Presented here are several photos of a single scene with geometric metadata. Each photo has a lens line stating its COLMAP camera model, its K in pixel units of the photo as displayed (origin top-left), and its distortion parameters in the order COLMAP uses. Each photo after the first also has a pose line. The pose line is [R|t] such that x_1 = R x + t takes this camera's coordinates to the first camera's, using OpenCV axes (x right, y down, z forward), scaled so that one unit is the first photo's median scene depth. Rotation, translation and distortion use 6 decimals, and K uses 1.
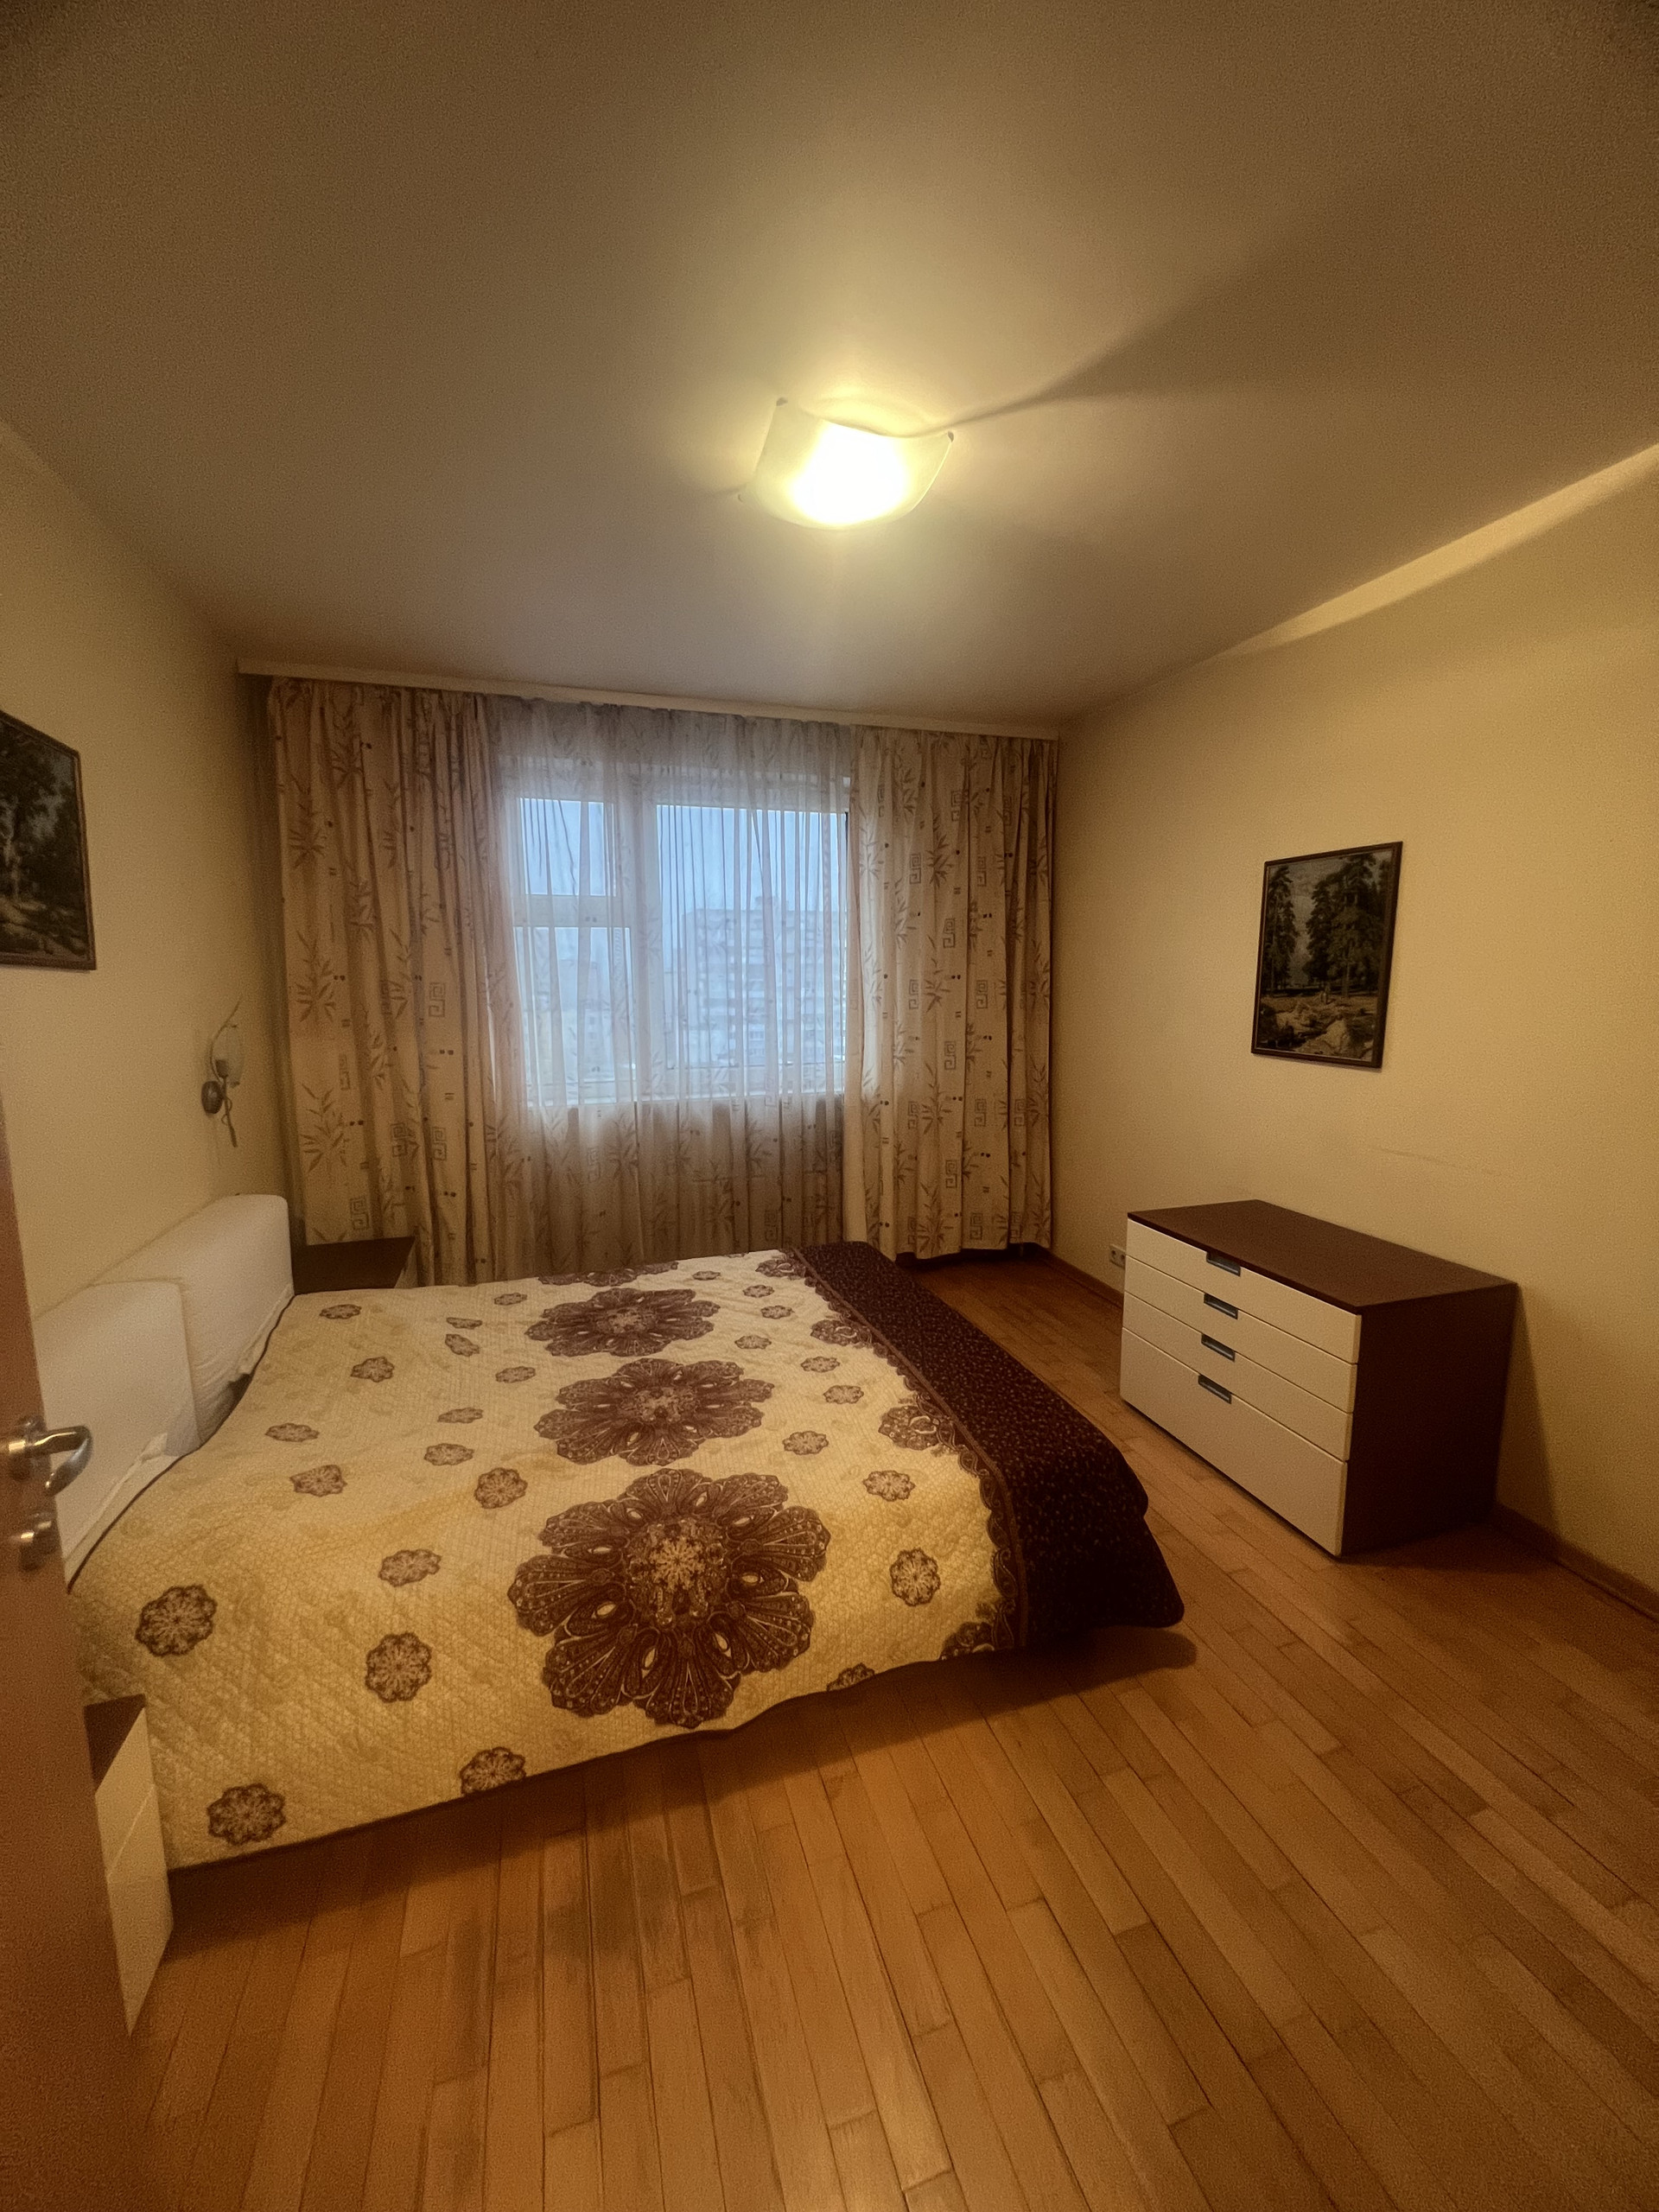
lens RADIAL K [[885.1, 0, 829.6], [0, 885.1, 1106.3], [0, 0, 1]] dist [-0.000184, 0.000031]
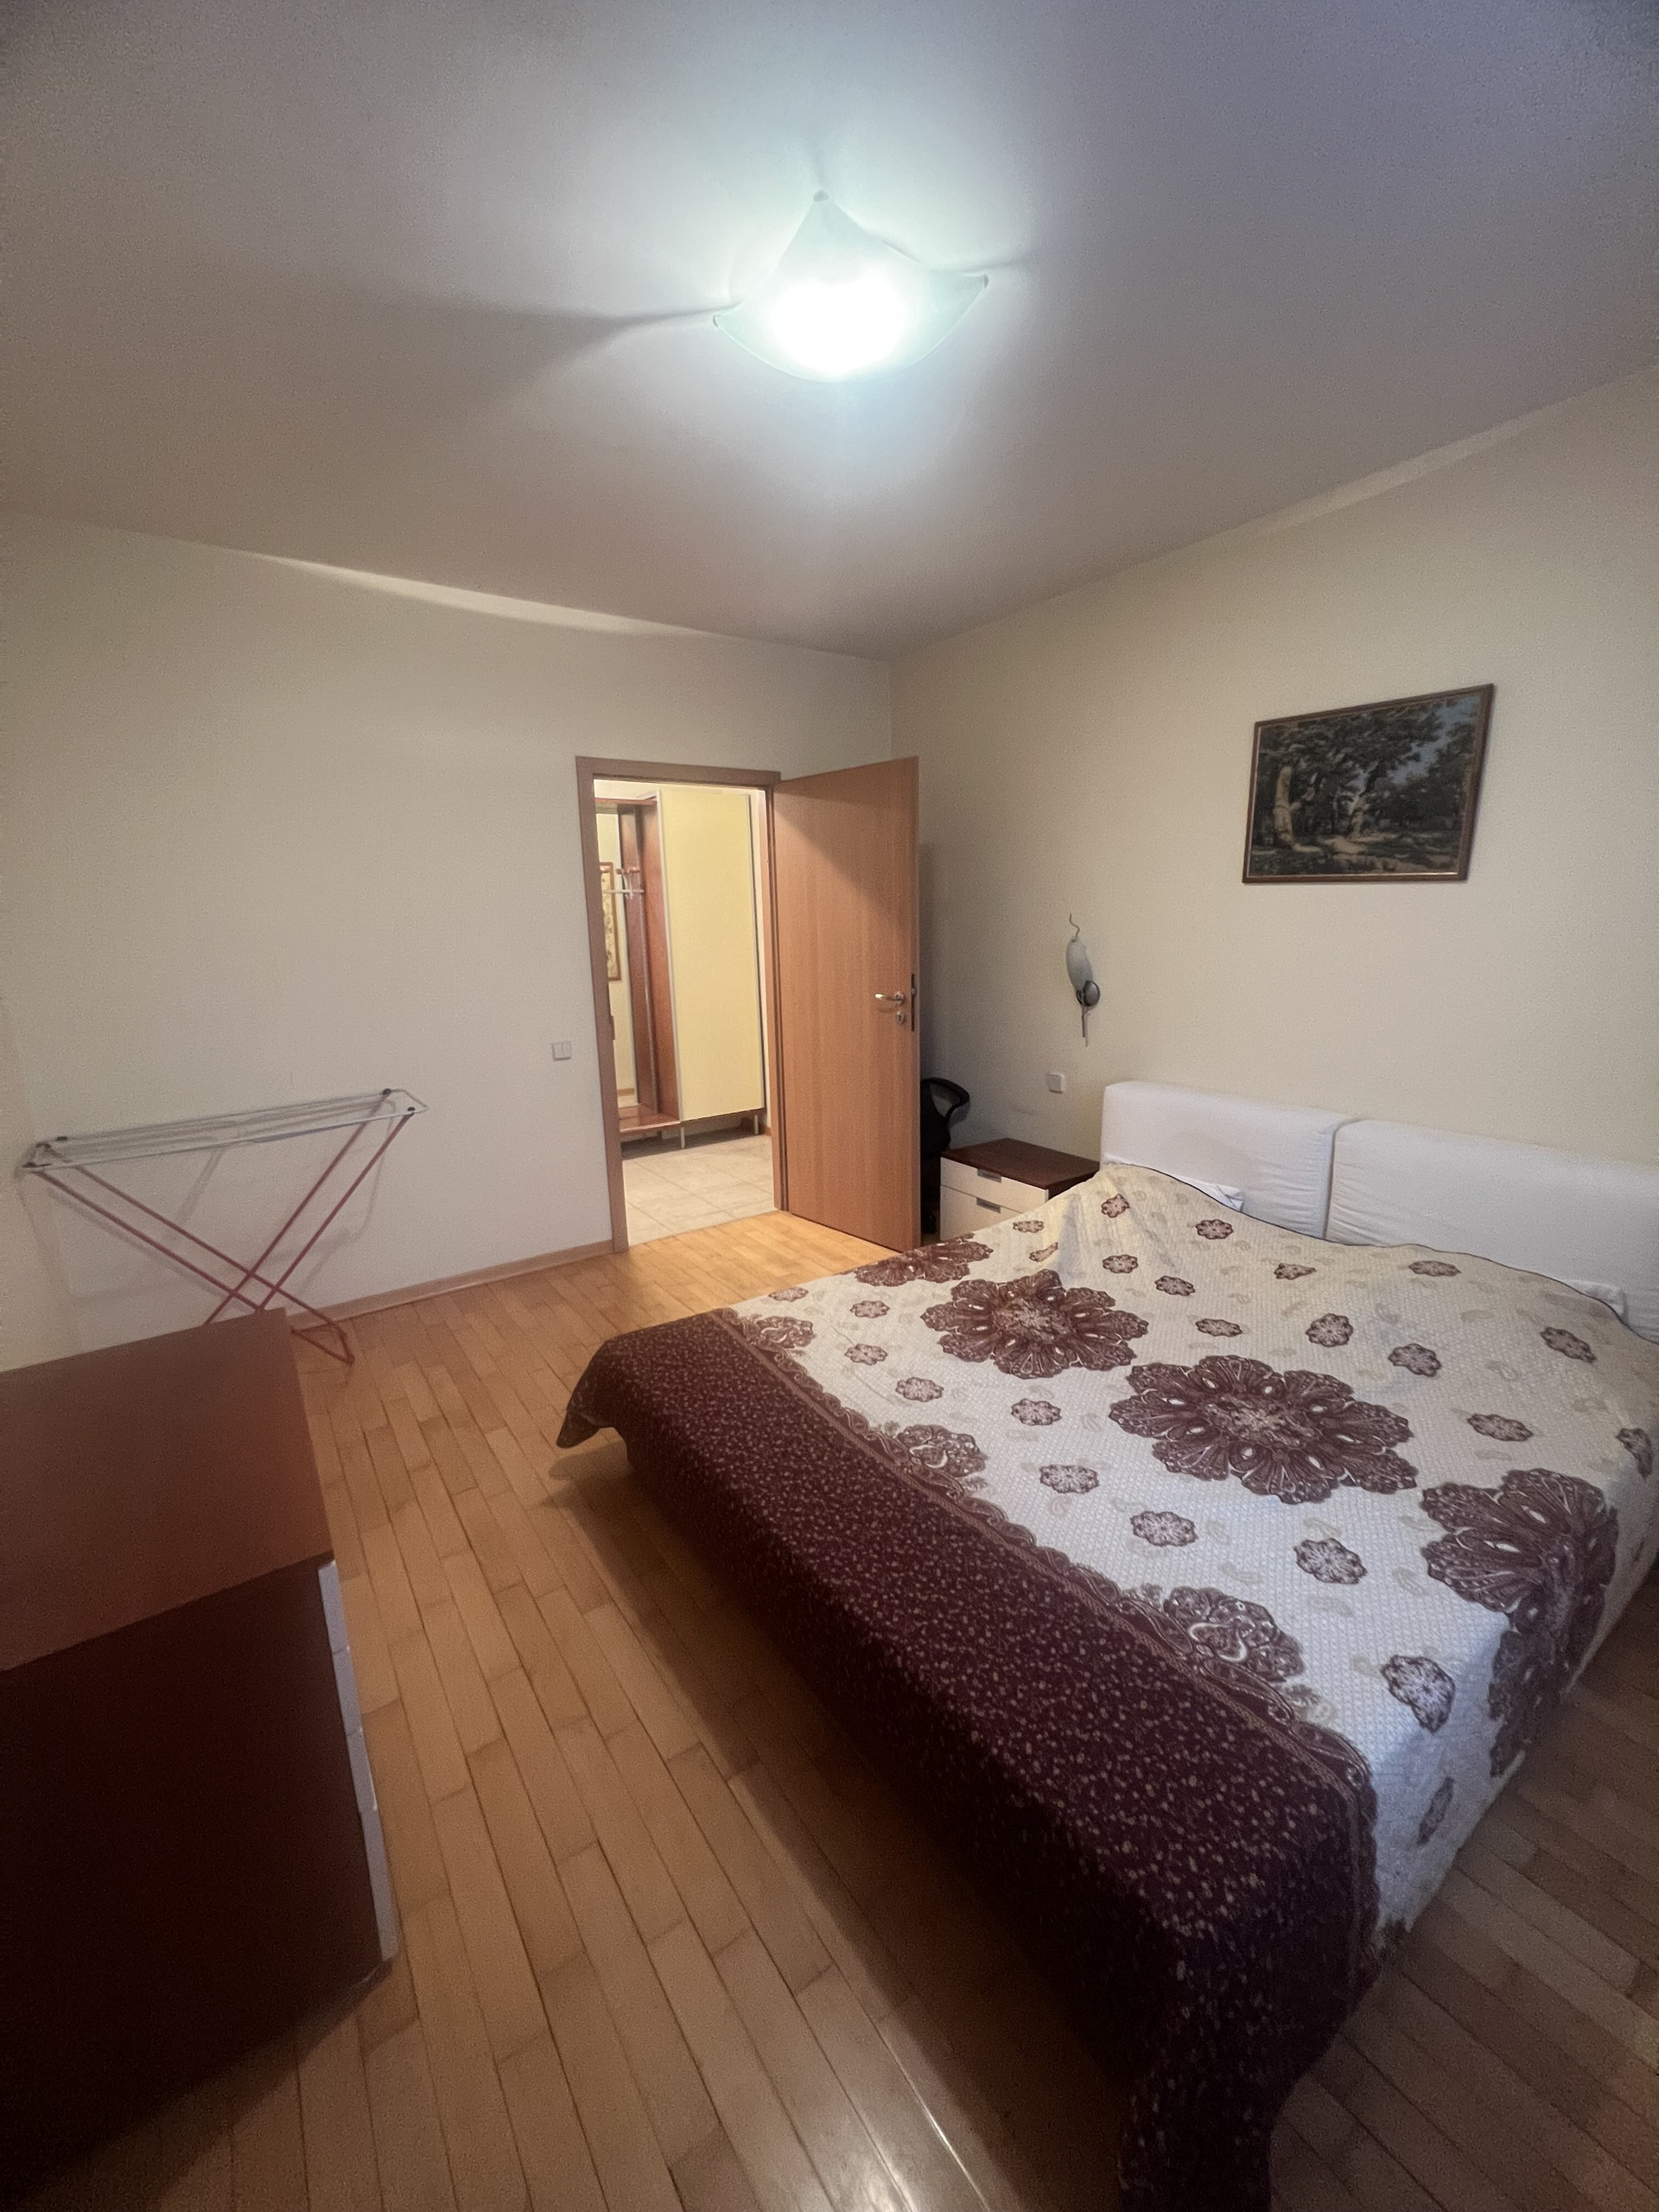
lens RADIAL K [[885.1, 0, 833.6], [0, 885.1, 1103.8], [0, 0, 1]] dist [-0.000184, 0.000031]
pose [[-0.955153, 0.086899, -0.283075, 0.289957], [-0.018794, 0.936252, 0.350826, -0.249073], [0.295516, 0.340413, -0.892631, 1.734385]]
